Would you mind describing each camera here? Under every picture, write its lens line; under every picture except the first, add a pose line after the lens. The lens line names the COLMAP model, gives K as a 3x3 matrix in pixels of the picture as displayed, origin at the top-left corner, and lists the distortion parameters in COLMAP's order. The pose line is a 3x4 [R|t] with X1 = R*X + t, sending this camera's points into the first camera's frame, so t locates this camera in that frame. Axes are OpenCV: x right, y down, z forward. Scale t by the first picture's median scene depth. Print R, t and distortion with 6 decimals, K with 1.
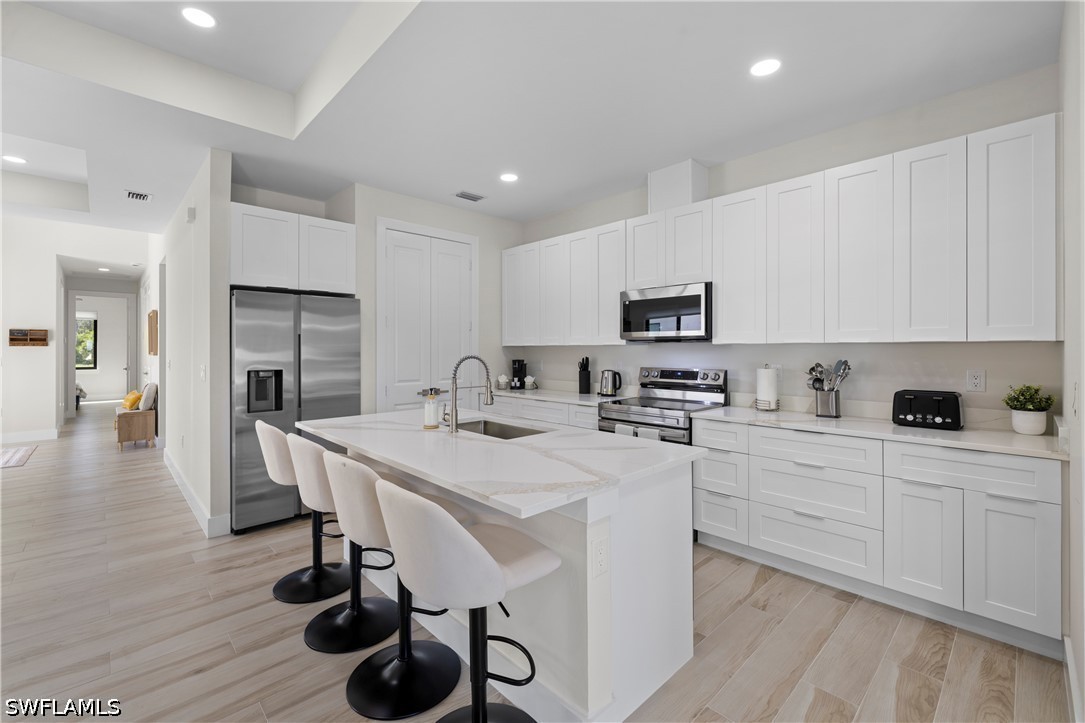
lens RADIAL K [[463.7, 0, 545.4], [0, 463.7, 347.8], [0, 0, 1]] dist [0.001881, 0.000398]
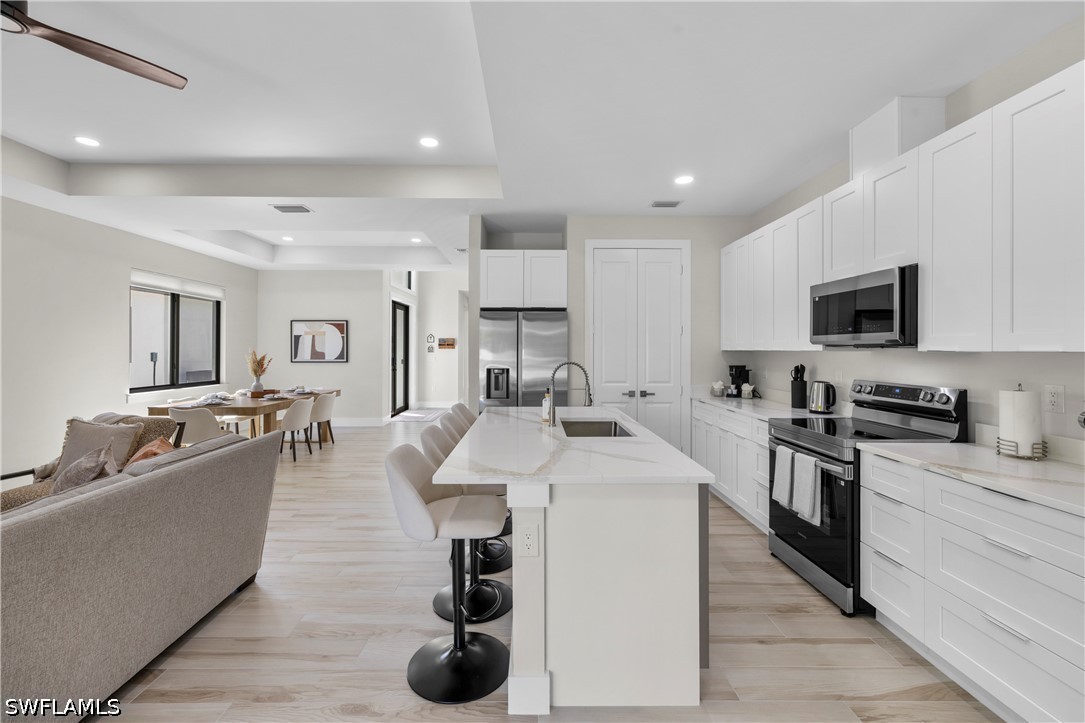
lens RADIAL K [[463.7, 0, 533.1], [0, 463.7, 346.4], [0, 0, 1]] dist [0.001881, 0.000398]
pose [[0.724372, -0.001346, -0.689408, 0.323763], [-0.001082, 0.999995, -0.003089, -0.009802], [0.689409, 0.002983, 0.724366, 0.061767]]
